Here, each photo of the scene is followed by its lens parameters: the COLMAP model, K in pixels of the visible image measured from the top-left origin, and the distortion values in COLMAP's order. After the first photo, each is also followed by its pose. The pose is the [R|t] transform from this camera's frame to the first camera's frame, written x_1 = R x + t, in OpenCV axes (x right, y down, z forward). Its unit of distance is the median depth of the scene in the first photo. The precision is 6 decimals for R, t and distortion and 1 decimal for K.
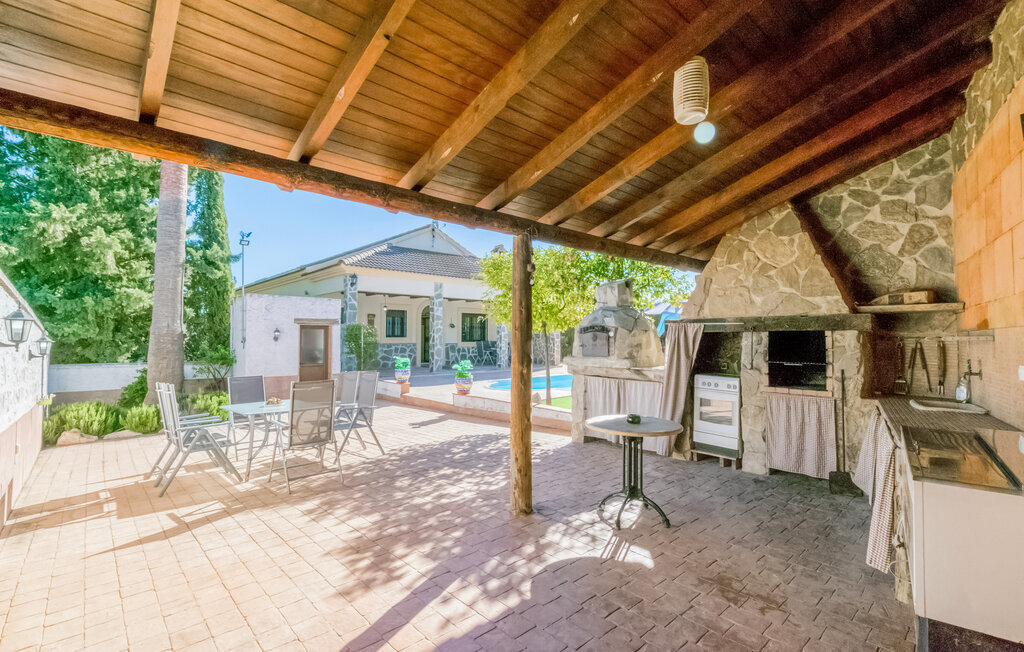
lens RADIAL K [[466.6, 0, 510.8], [0, 466.6, 325.5], [0, 0, 1]] dist [-0.002089, -0.000155]
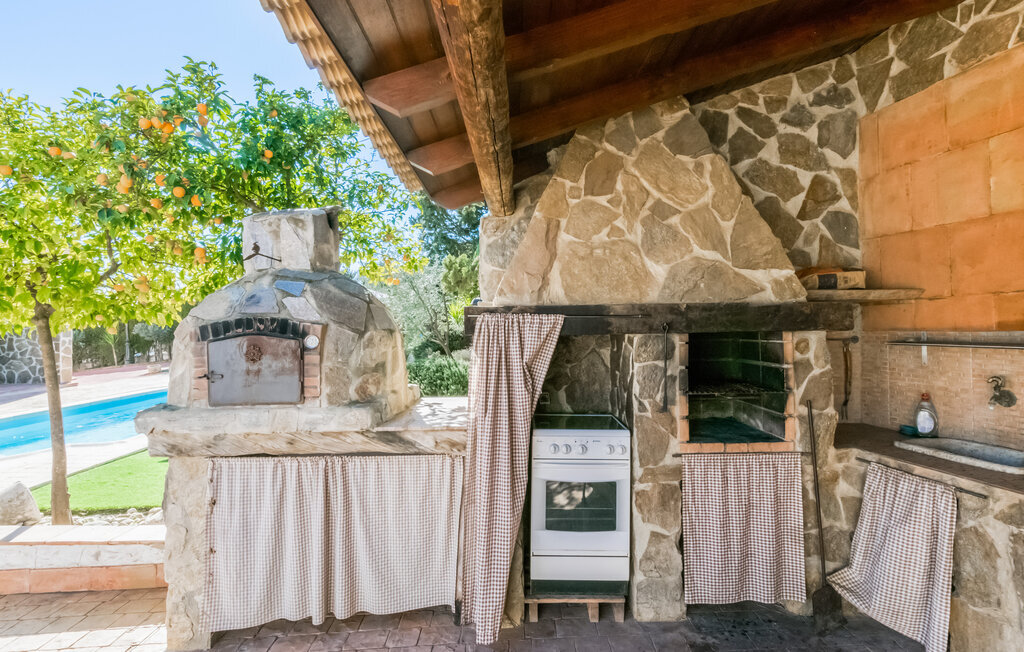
lens RADIAL K [[486.9, 0, 540.3], [0, 486.9, 322.9], [0, 0, 1]] dist [0.001429, -0.001349]
pose [[0.645351, -0.005549, 0.763866, 0.046465], [-0.007804, 0.999874, 0.013858, -0.004469], [-0.763846, -0.014904, 0.645226, 0.761142]]
